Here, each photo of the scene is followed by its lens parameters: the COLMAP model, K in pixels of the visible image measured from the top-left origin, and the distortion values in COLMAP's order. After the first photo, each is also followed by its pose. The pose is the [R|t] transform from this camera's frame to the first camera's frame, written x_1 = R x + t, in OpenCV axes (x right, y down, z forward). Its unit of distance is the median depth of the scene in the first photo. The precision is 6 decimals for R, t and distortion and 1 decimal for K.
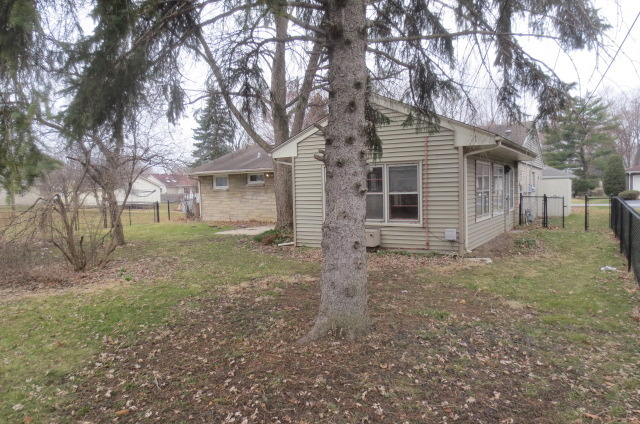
lens RADIAL K [[462.1, 0, 320.0], [0, 462.1, 212.0], [0, 0, 1]] dist [-0.027638, 0.002222]
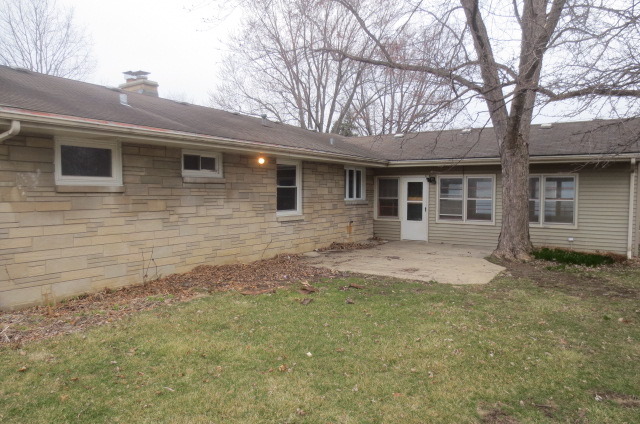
lens RADIAL K [[462.1, 0, 320.0], [0, 462.1, 212.0], [0, 0, 1]] dist [-0.027638, 0.002222]
pose [[0.020699, -0.024899, 0.999476, -0.543727], [0.036990, 0.999024, 0.024122, -0.036055], [-0.999101, 0.036471, 0.021600, 0.885006]]
